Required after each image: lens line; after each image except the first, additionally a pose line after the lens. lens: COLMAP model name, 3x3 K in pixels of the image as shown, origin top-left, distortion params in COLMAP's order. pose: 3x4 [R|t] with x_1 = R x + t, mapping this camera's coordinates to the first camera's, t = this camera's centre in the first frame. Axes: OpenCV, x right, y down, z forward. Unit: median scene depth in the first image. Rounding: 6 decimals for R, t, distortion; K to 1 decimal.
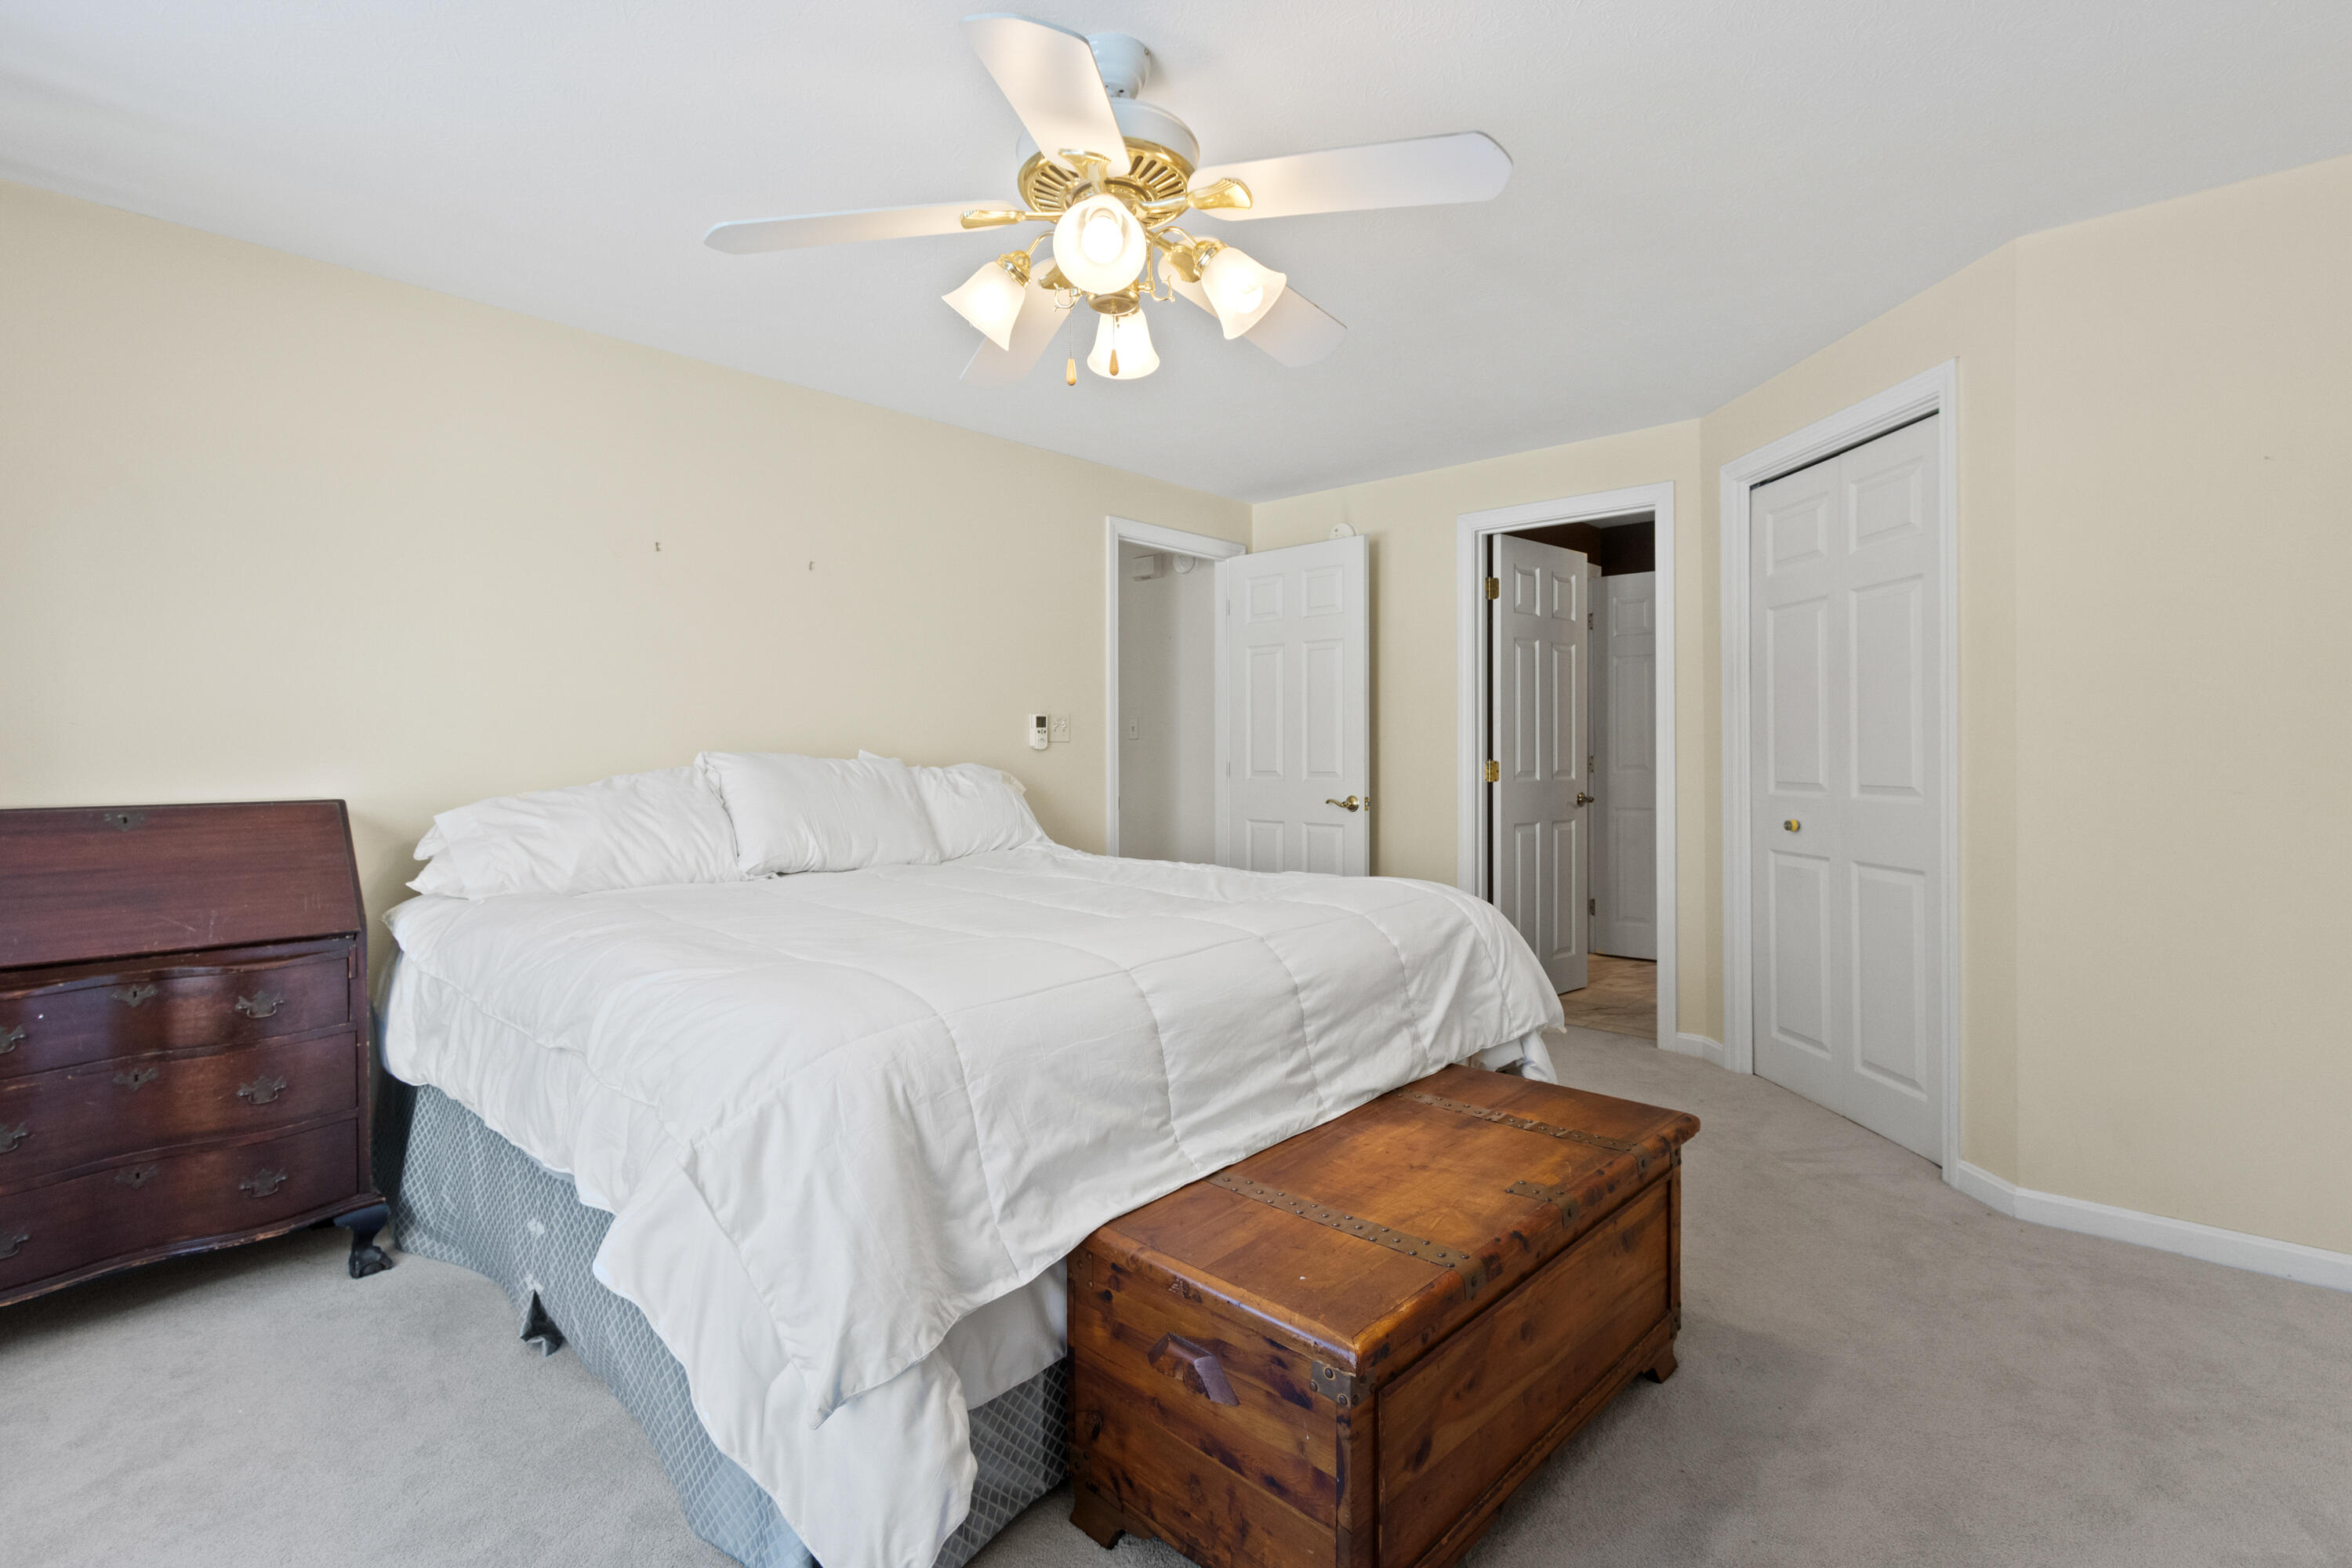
lens RADIAL K [[1118.3, 0, 1172.7], [0, 1118.3, 754.8], [0, 0, 1]] dist [-0.000973, -0.000247]
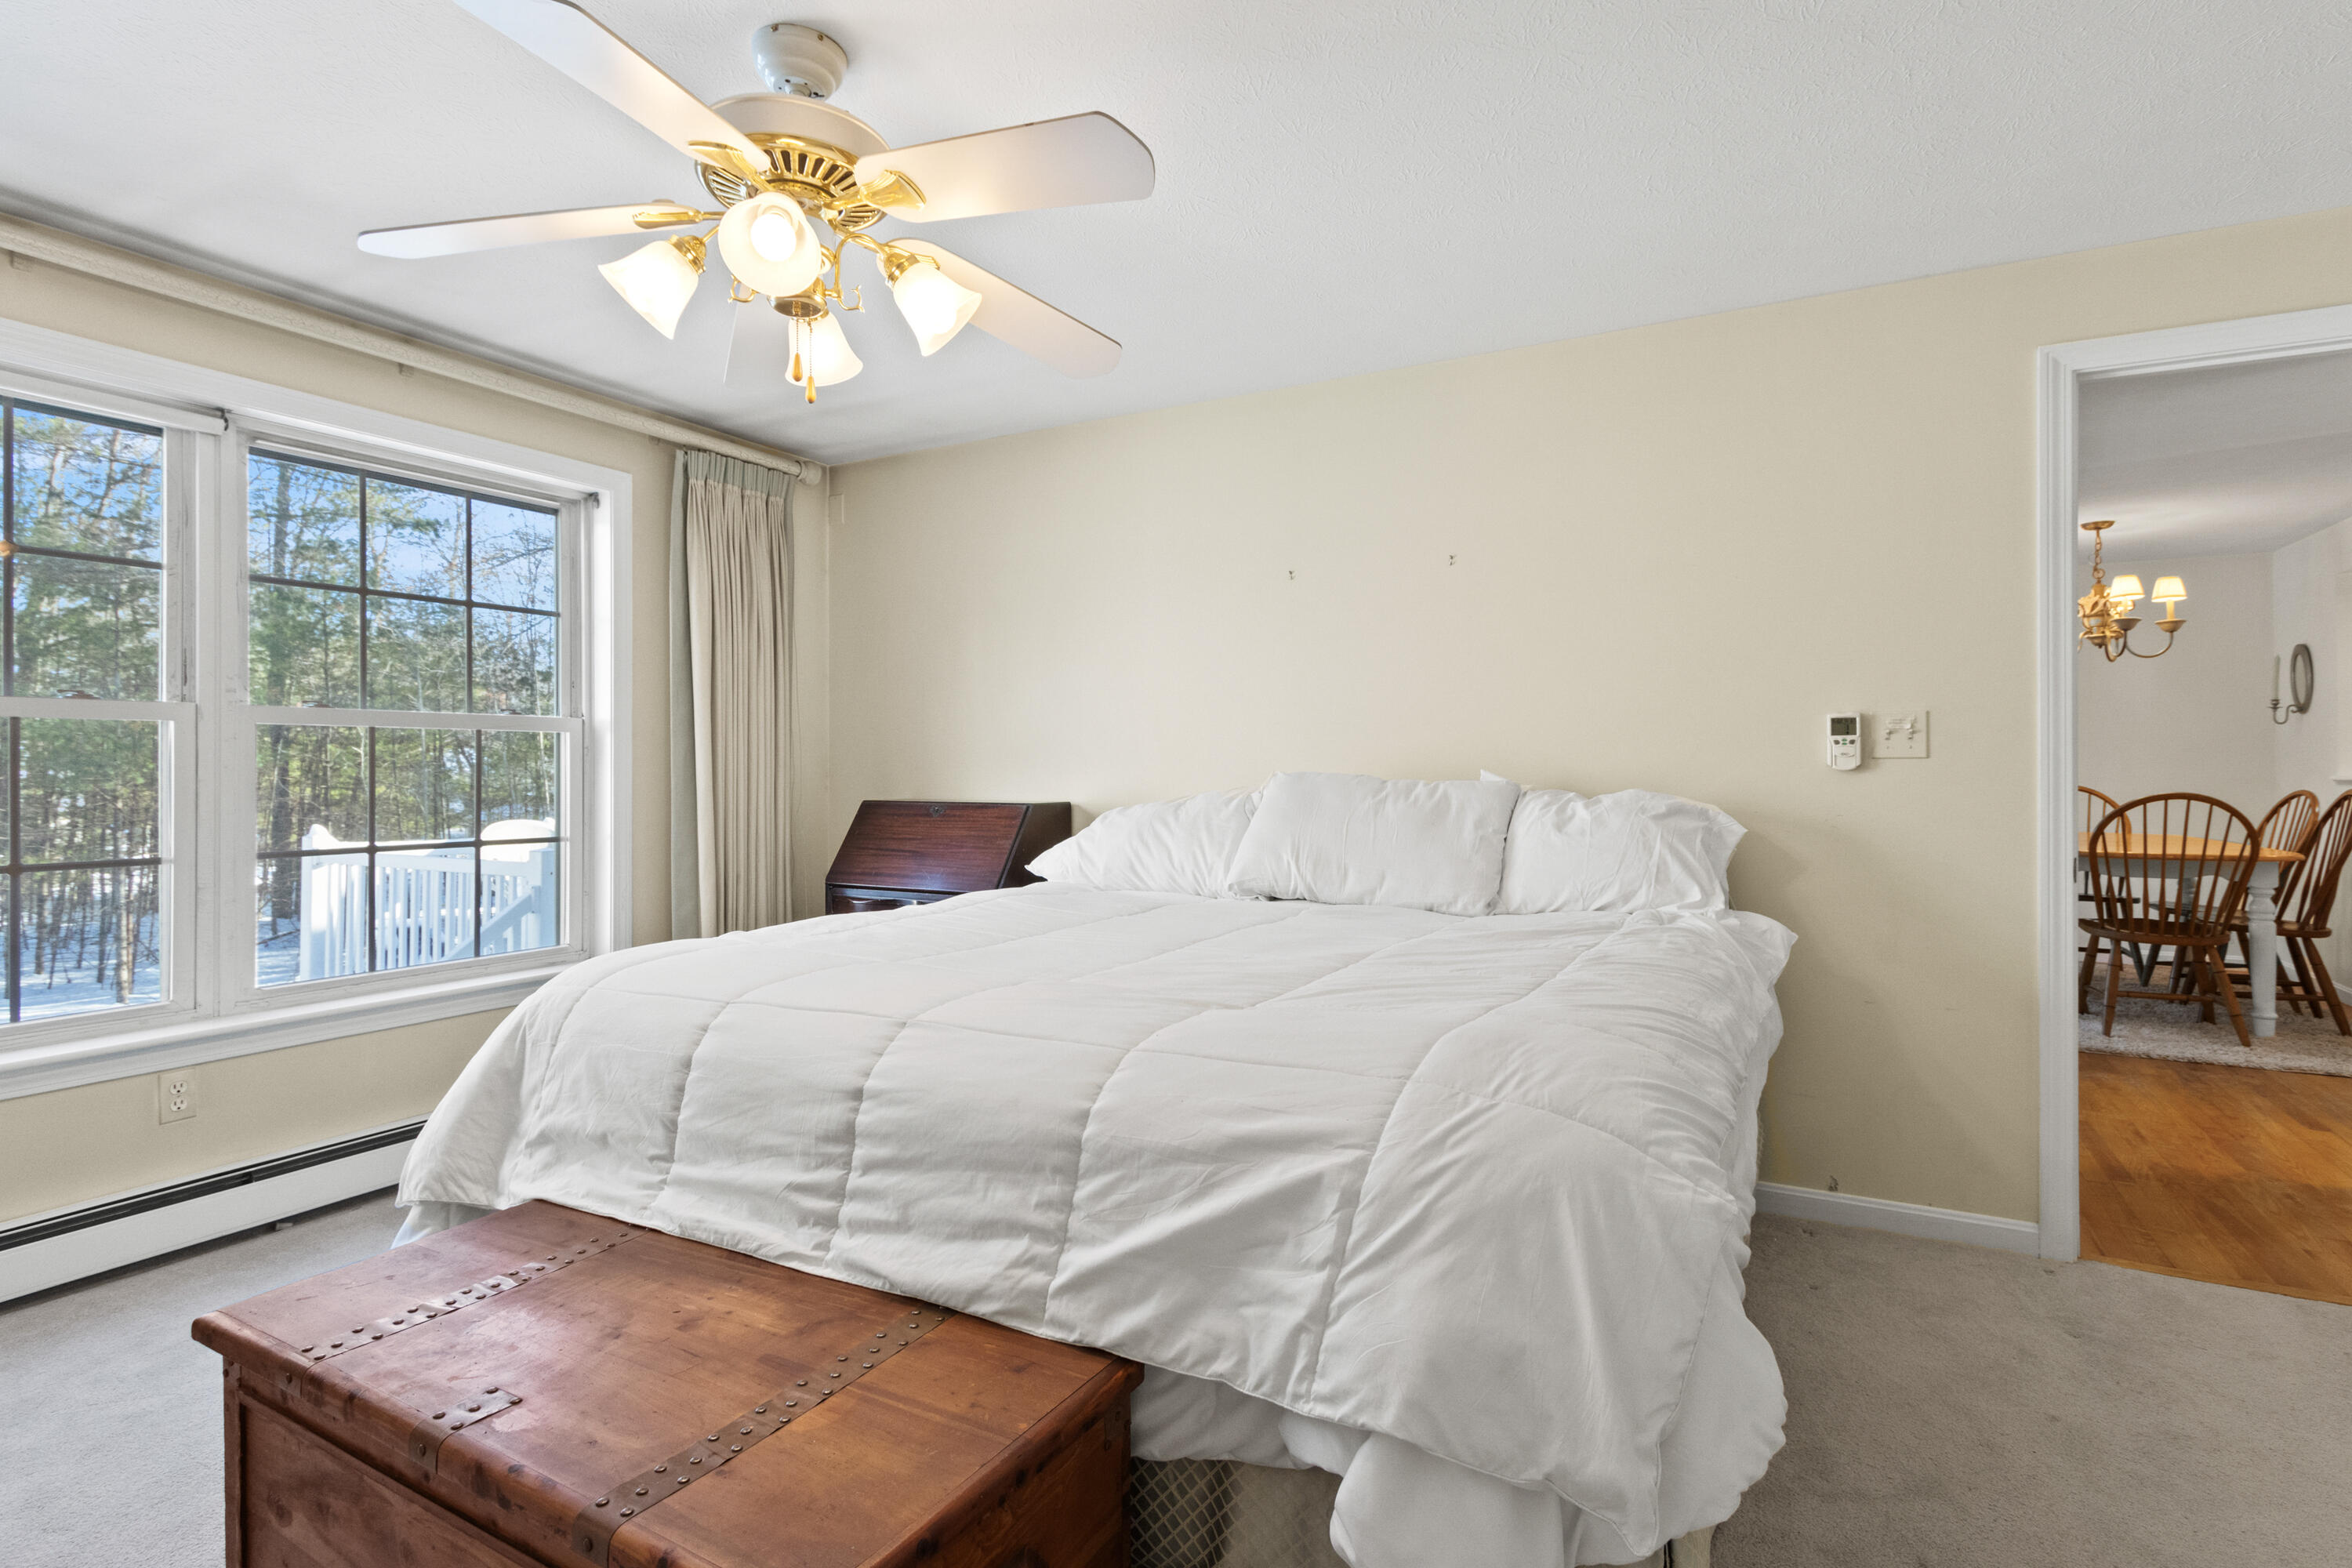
lens RADIAL K [[1136.5, 0, 1176.0], [0, 1136.5, 784.0], [0, 0, 1]] dist [0.002918, 0.000026]
pose [[0.228822, 0.013453, -0.973375, 0.831919], [0.000029, 0.999904, 0.013826, -0.010999], [0.973468, -0.003192, 0.228800, 0.945319]]
